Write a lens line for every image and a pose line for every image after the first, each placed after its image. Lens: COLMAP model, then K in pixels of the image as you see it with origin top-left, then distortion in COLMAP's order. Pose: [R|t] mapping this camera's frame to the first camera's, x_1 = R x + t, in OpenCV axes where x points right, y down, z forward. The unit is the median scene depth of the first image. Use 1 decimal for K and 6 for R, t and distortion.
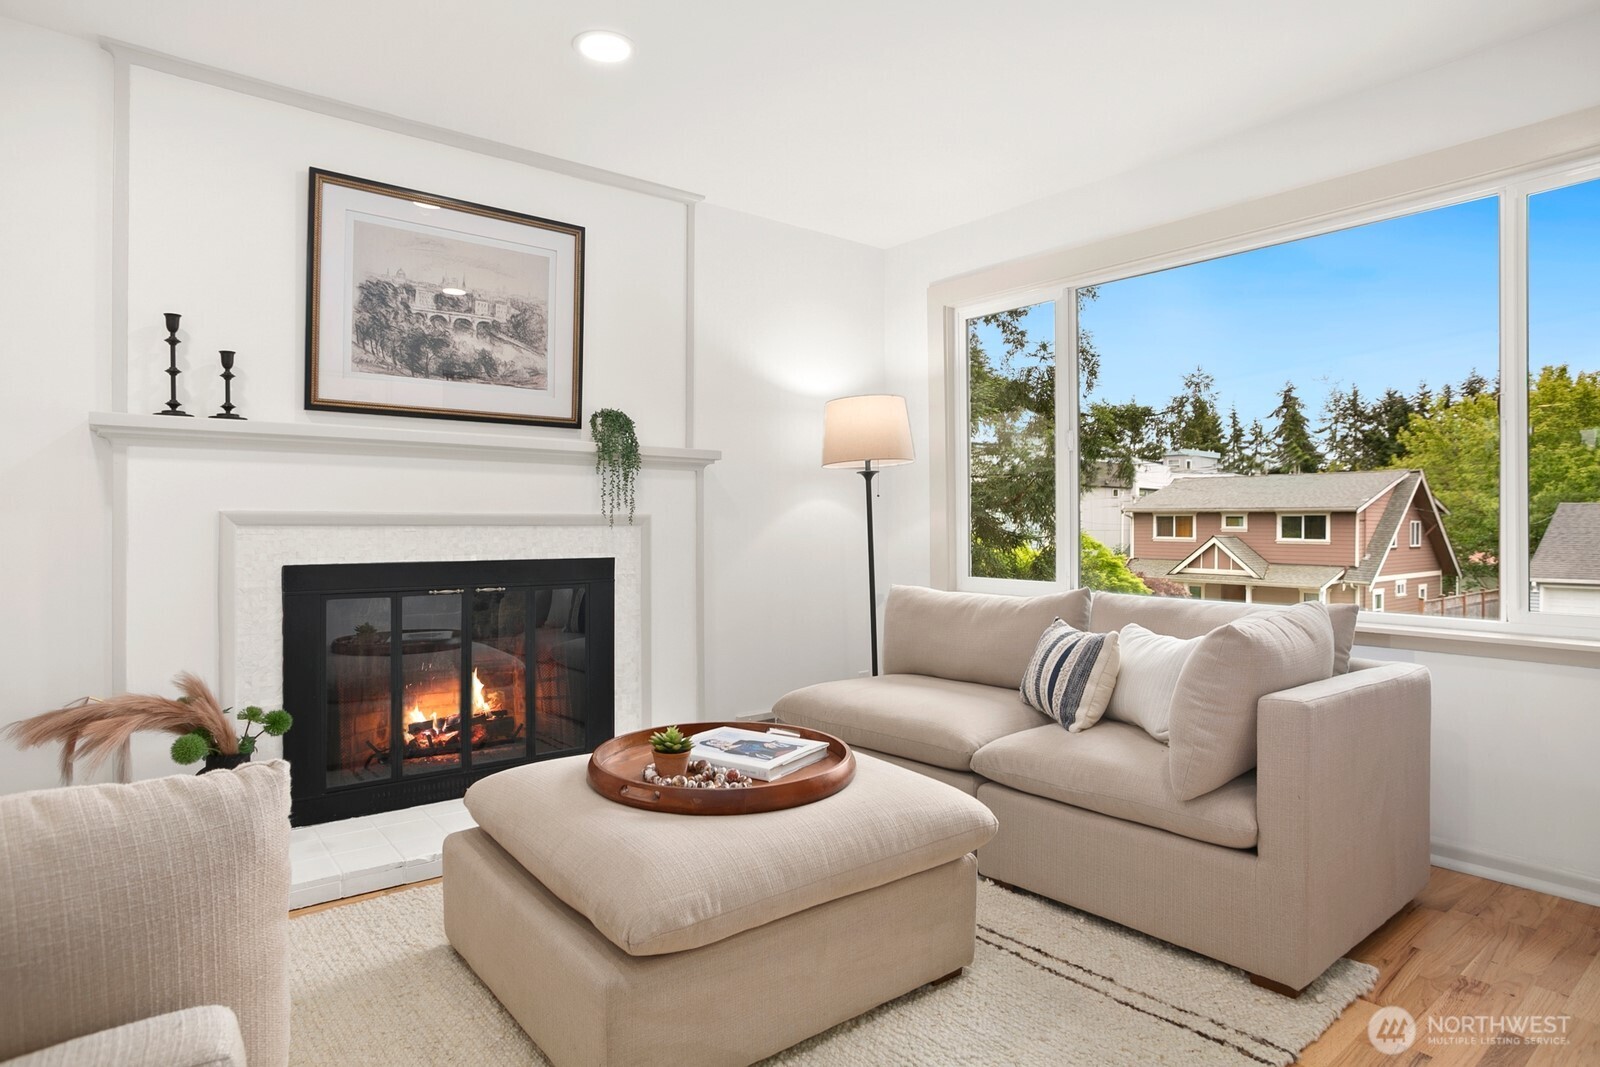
lens RADIAL K [[862.0, 0, 800.0], [0, 862.0, 533.5], [0, 0, 1]] dist [-0.048075, 0.000904]
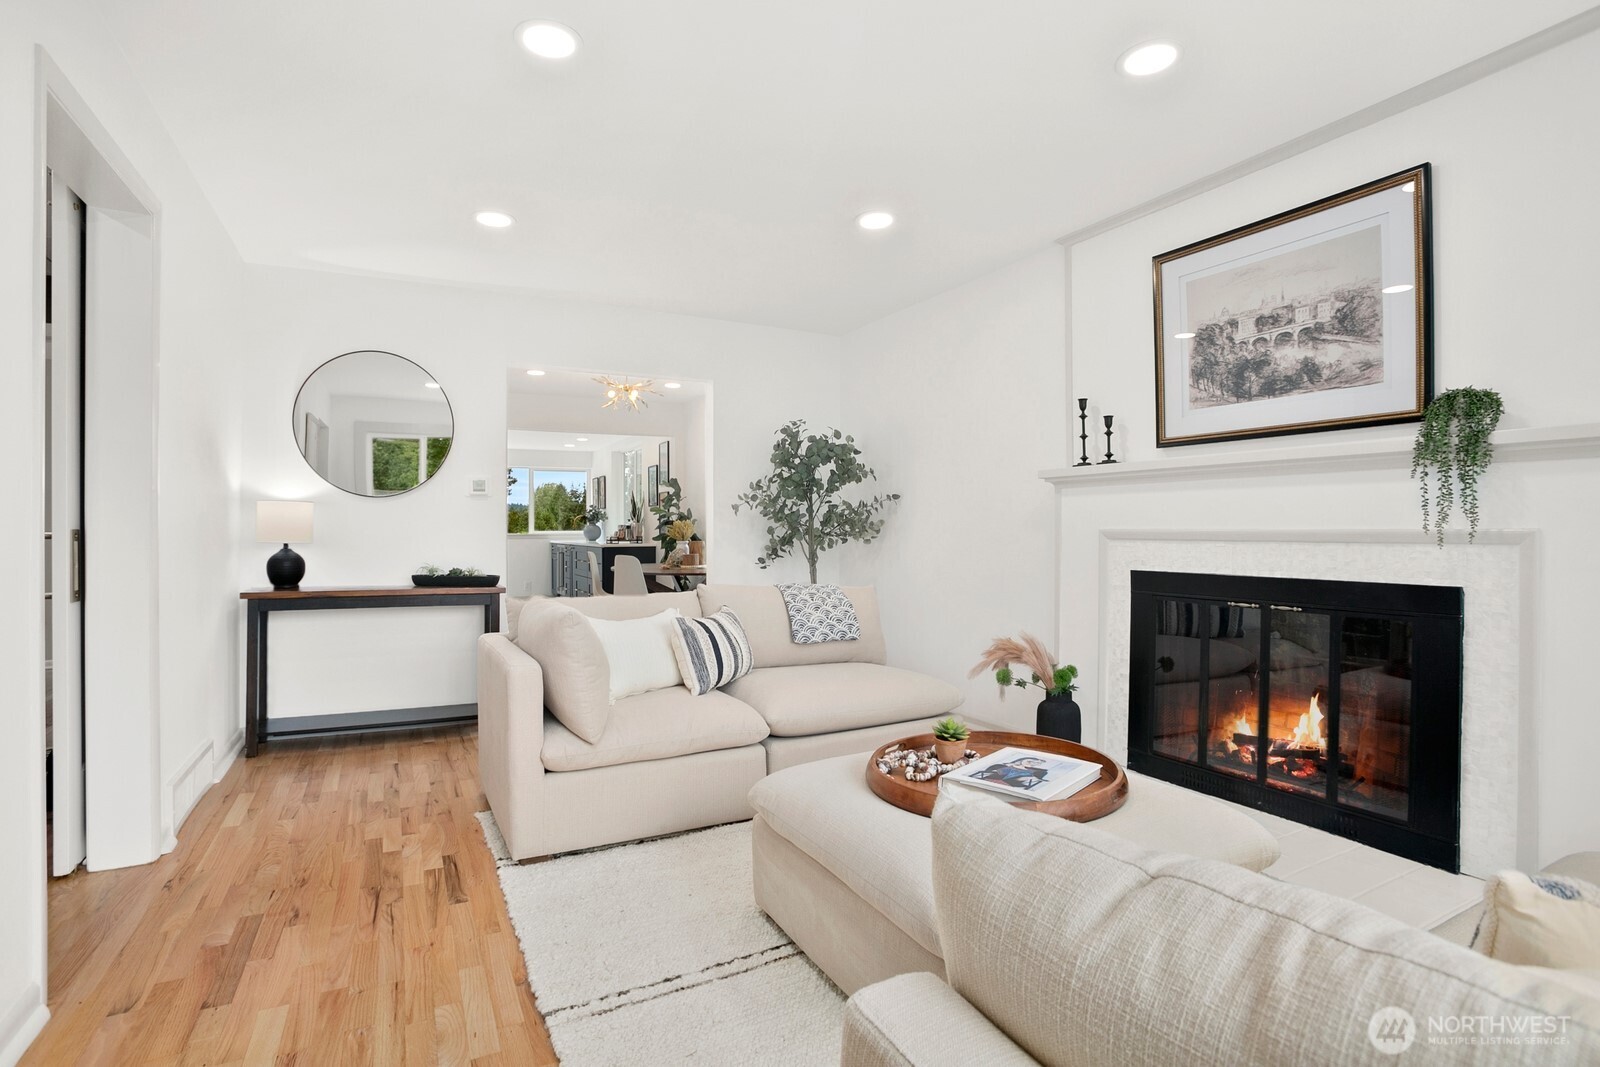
lens RADIAL K [[772.1, 0, 800.0], [0, 772.1, 533.5], [0, 0, 1]] dist [-0.080220, 0.033446]
pose [[-0.174129, 0.004649, -0.984712, 0.568343], [-0.007997, 0.999949, 0.006135, -0.019644], [0.984690, 0.008943, -0.174083, 0.610779]]
